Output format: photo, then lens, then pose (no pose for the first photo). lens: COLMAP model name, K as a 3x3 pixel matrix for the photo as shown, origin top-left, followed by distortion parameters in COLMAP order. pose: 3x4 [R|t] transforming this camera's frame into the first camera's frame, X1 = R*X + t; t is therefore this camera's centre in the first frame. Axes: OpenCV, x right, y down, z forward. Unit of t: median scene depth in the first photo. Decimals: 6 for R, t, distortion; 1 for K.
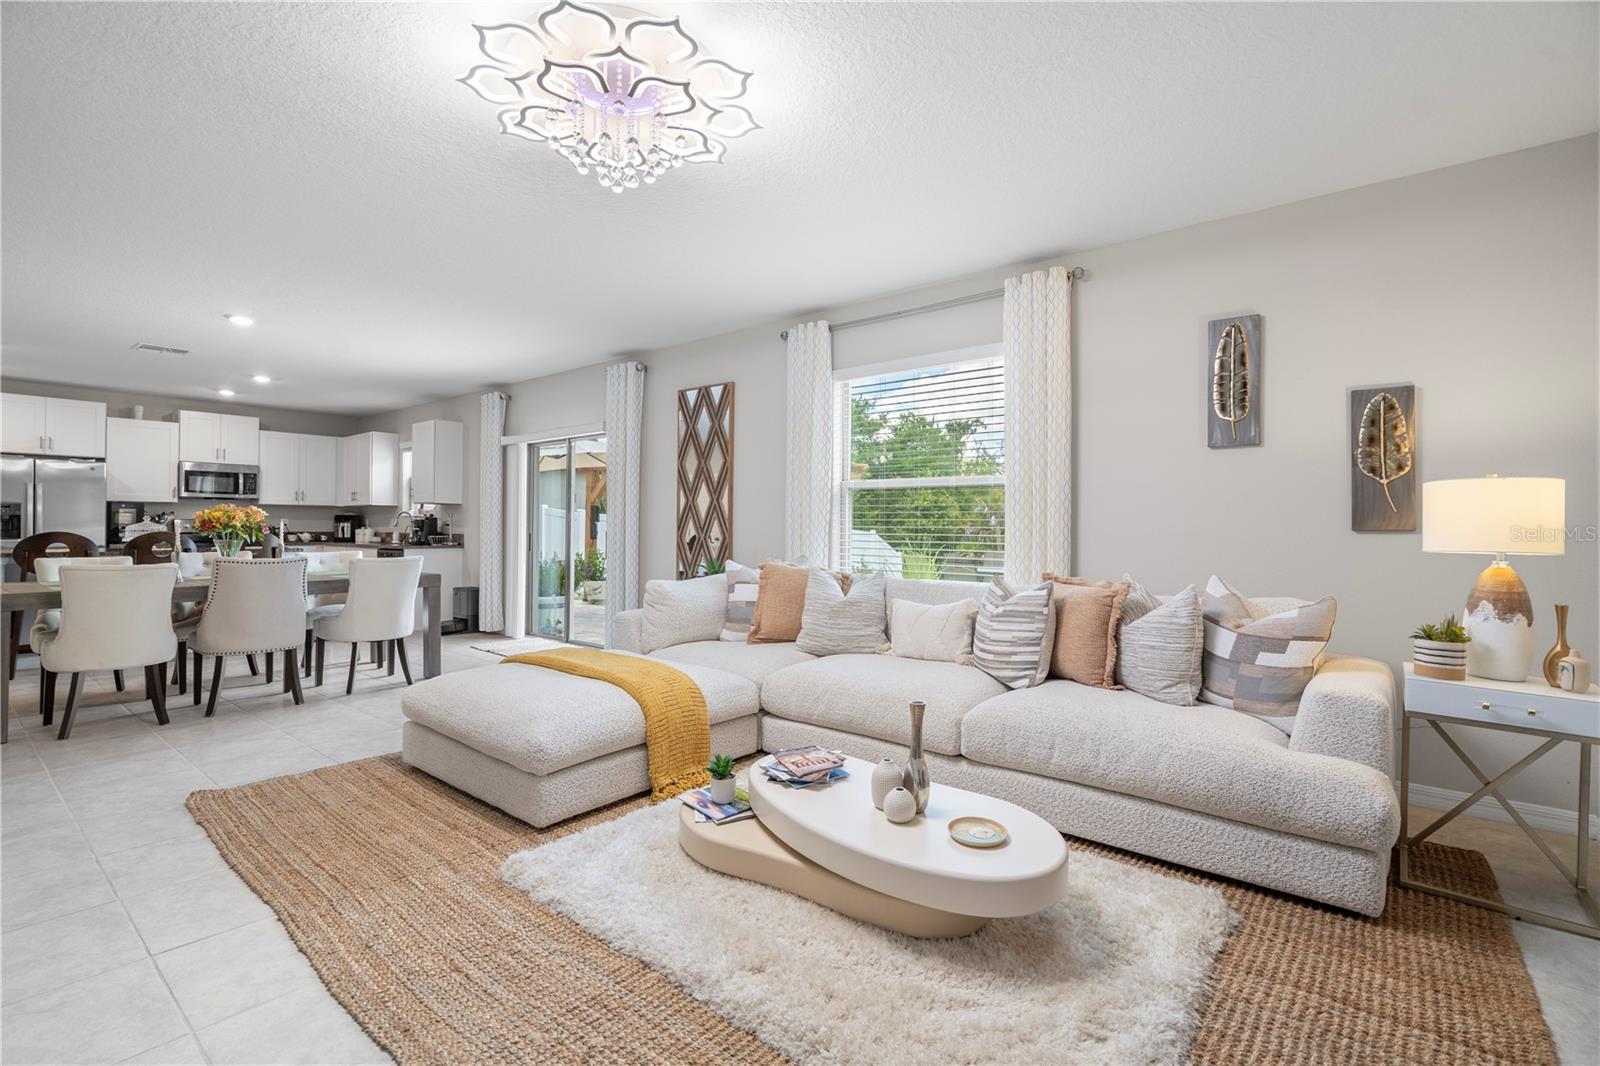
lens RADIAL K [[727.5, 0, 805.5], [0, 727.5, 518.8], [0, 0, 1]] dist [-0.001713, -0.000494]
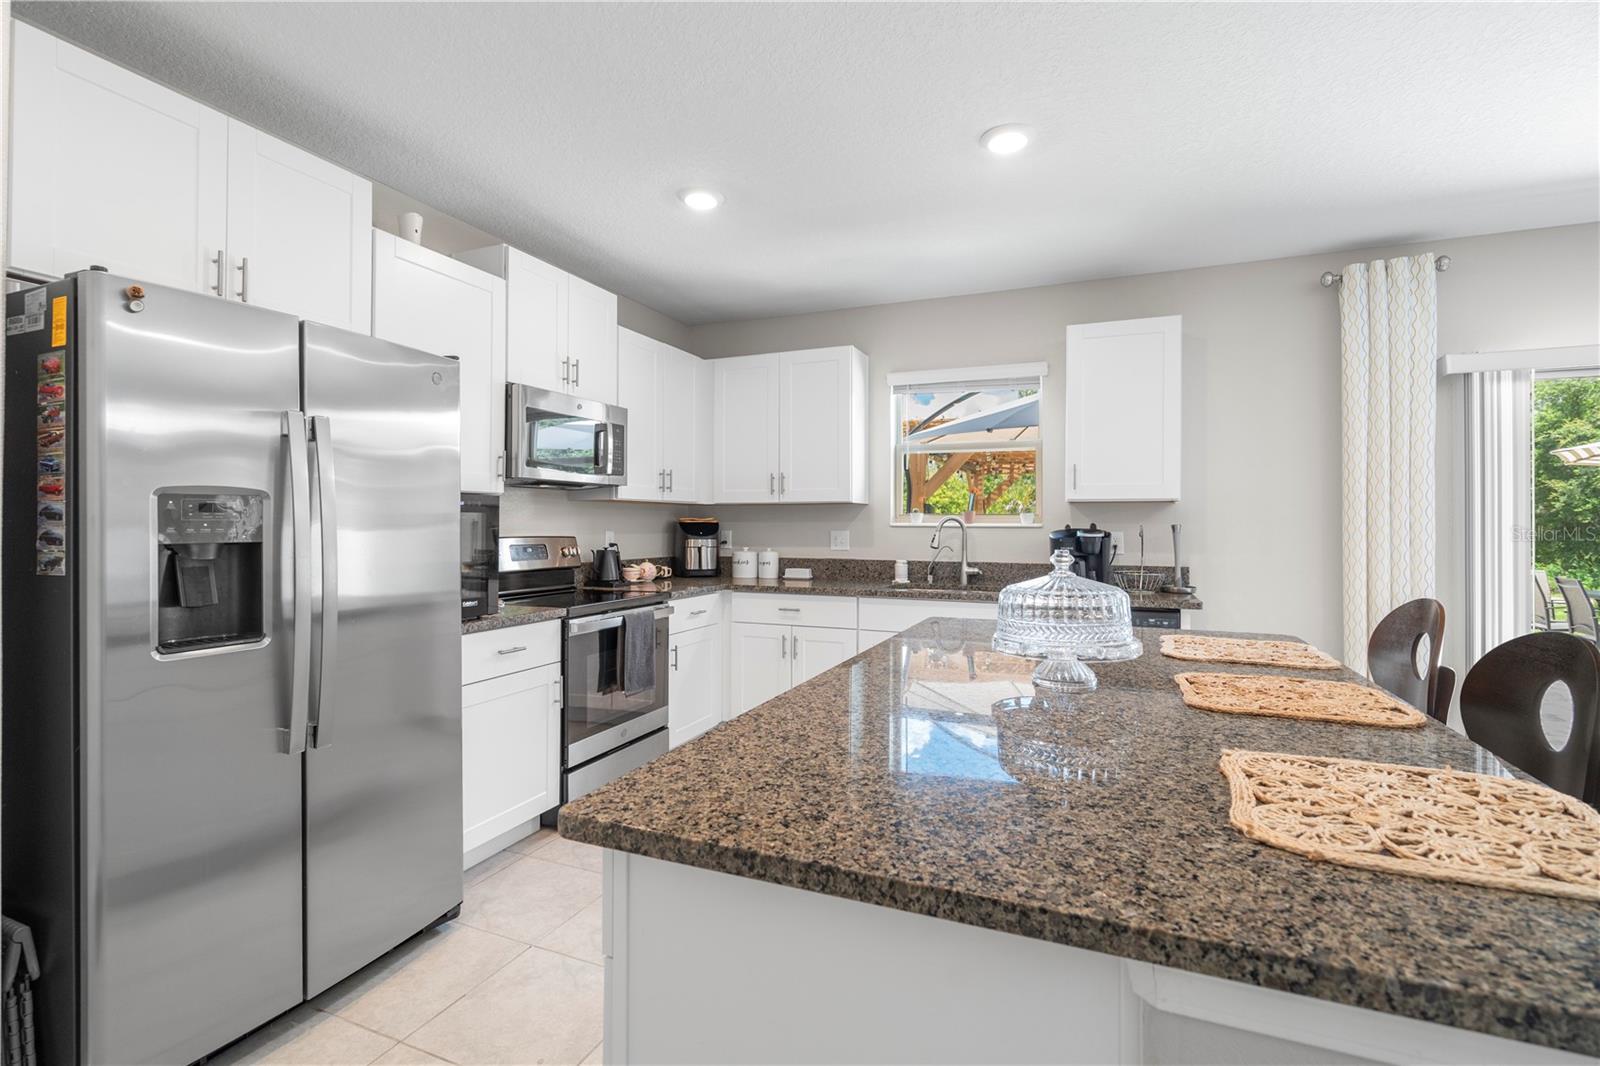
lens RADIAL K [[739.5, 0, 798.4], [0, 739.5, 520.4], [0, 0, 1]] dist [-0.002038, -0.000150]
pose [[0.957823, -0.003273, 0.287342, -0.835400], [0.001244, 0.999973, 0.007245, -0.011734], [-0.287357, -0.006582, 0.957801, 0.604725]]
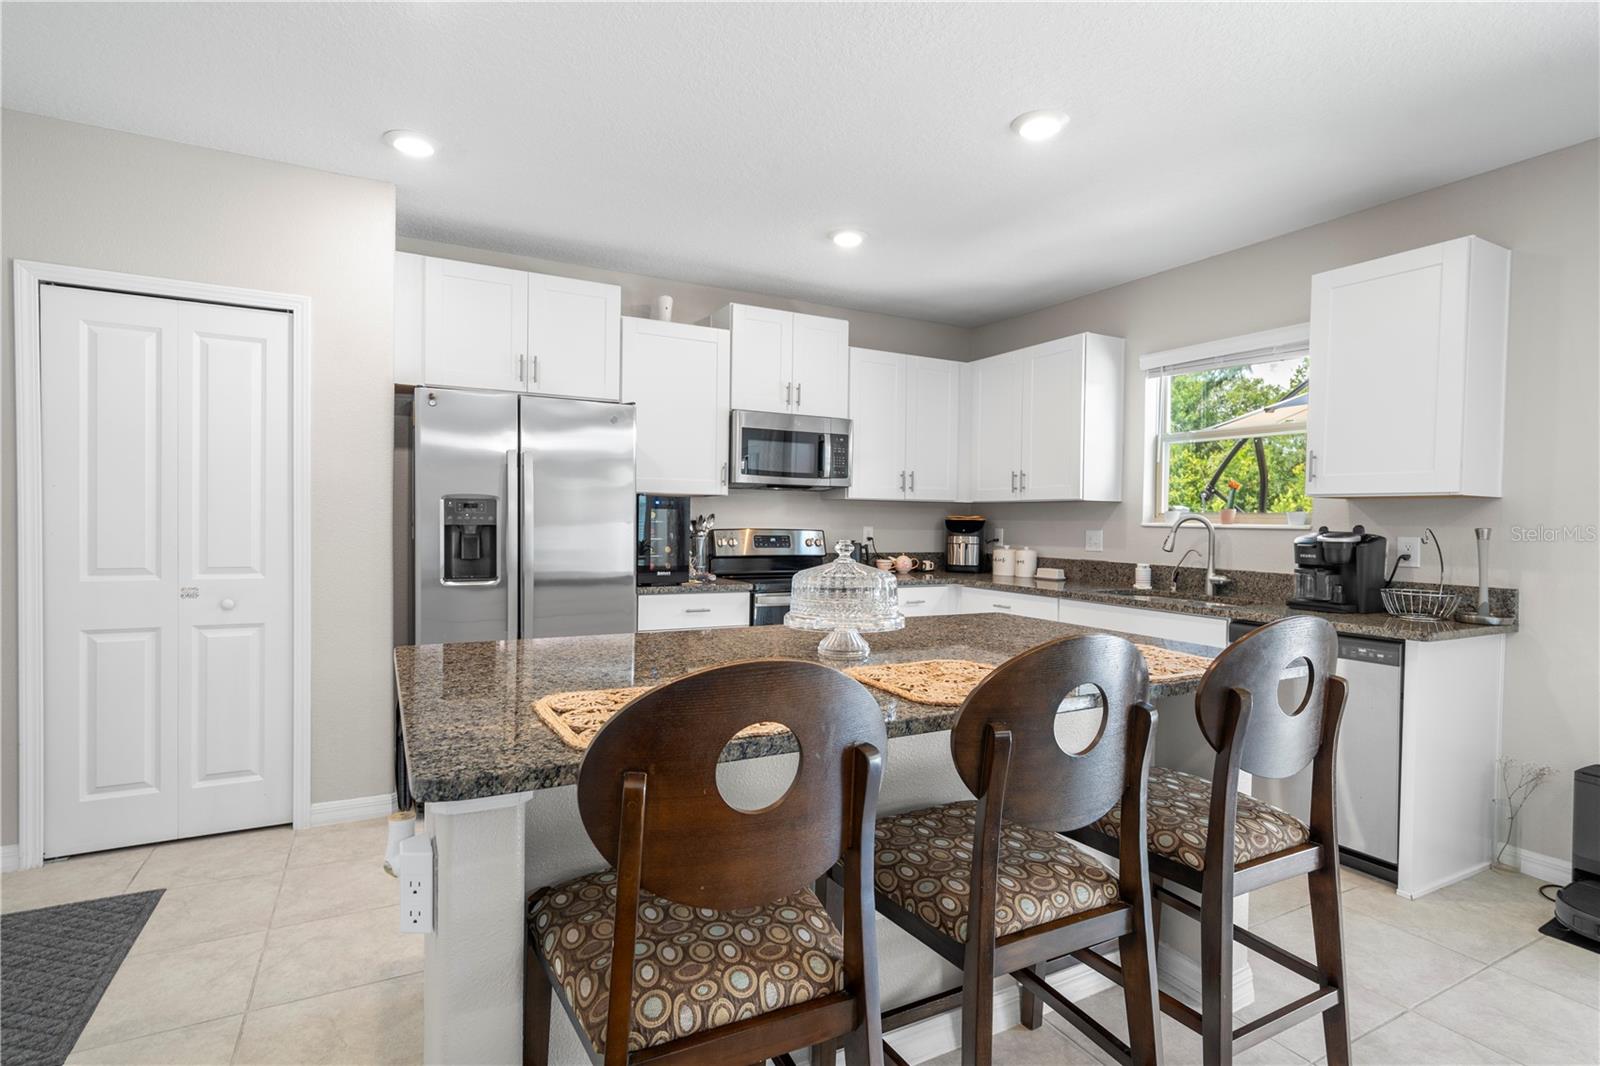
lens RADIAL K [[786.9, 0, 800.0], [0, 786.9, 533.0], [0, 0, 1]] dist [0.001560, 0.000193]
pose [[0.925090, 0.013274, -0.379516, -0.626696], [-0.004362, 0.999694, 0.024331, -0.010470], [0.379723, -0.020853, 0.924865, 0.539198]]
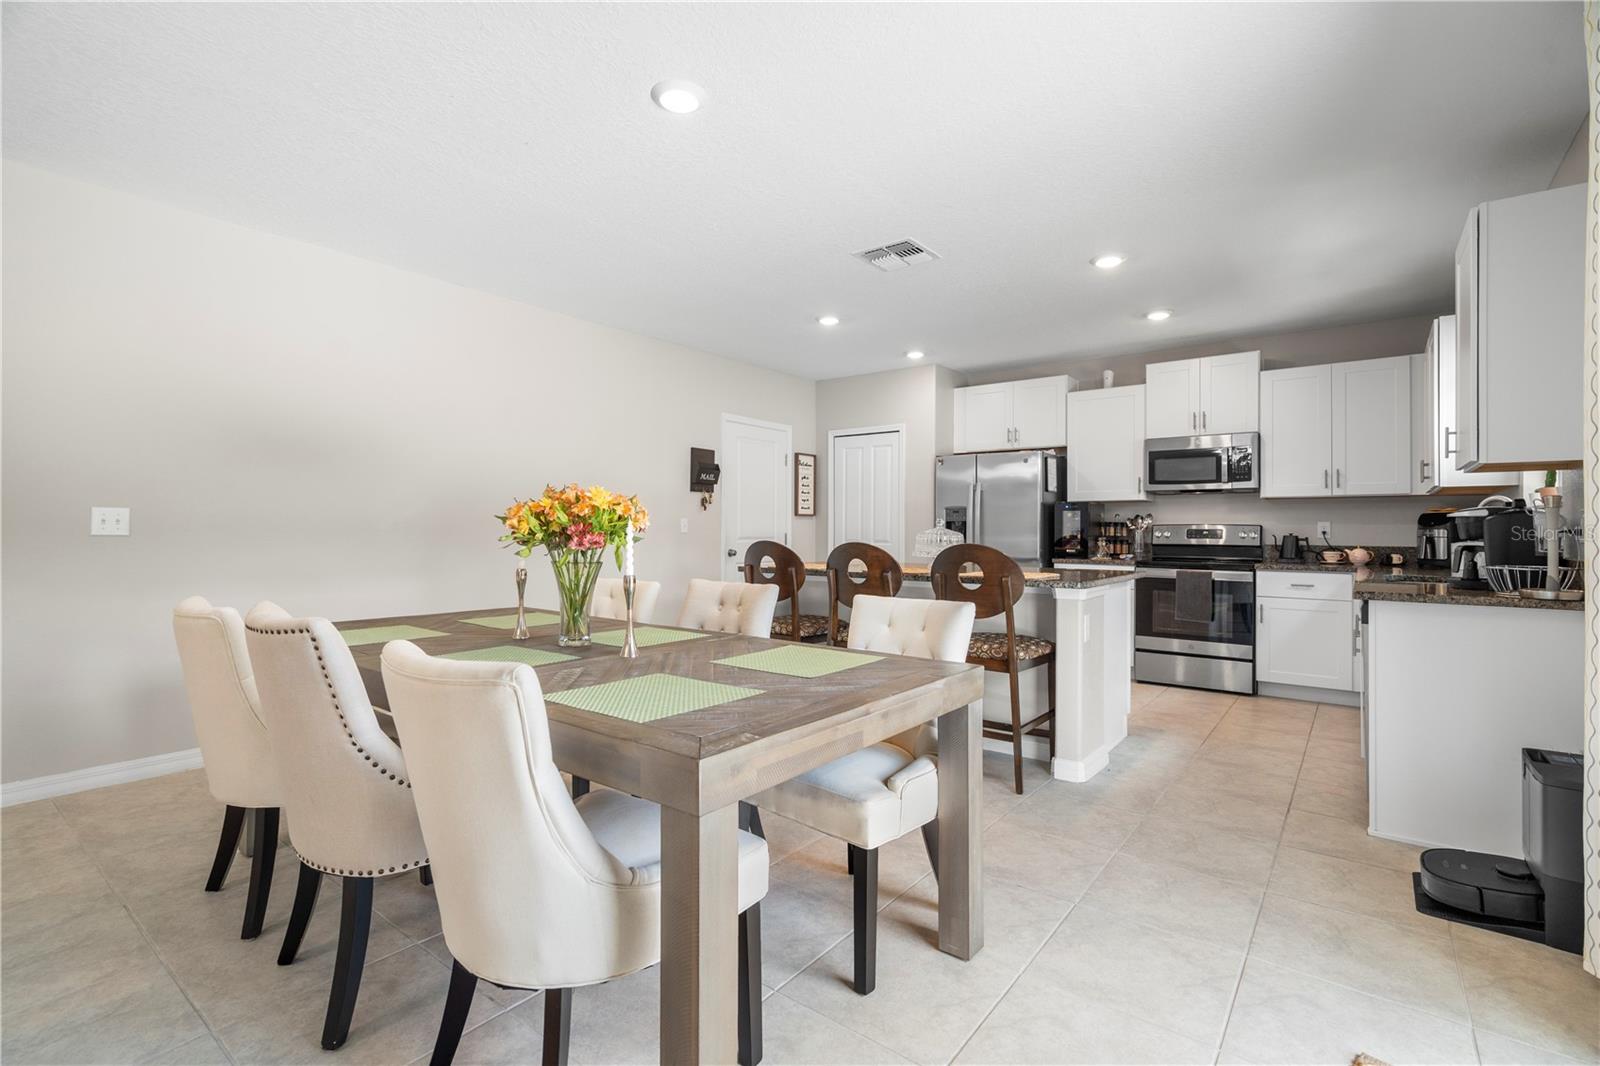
lens RADIAL K [[727.5, 0, 805.5], [0, 727.5, 518.8], [0, 0, 1]] dist [-0.001713, -0.000494]
pose [[0.029735, -0.020877, -0.999340, -0.194223], [0.005584, 0.999770, -0.020720, 0.007494], [0.999542, -0.004964, 0.029845, 0.665490]]
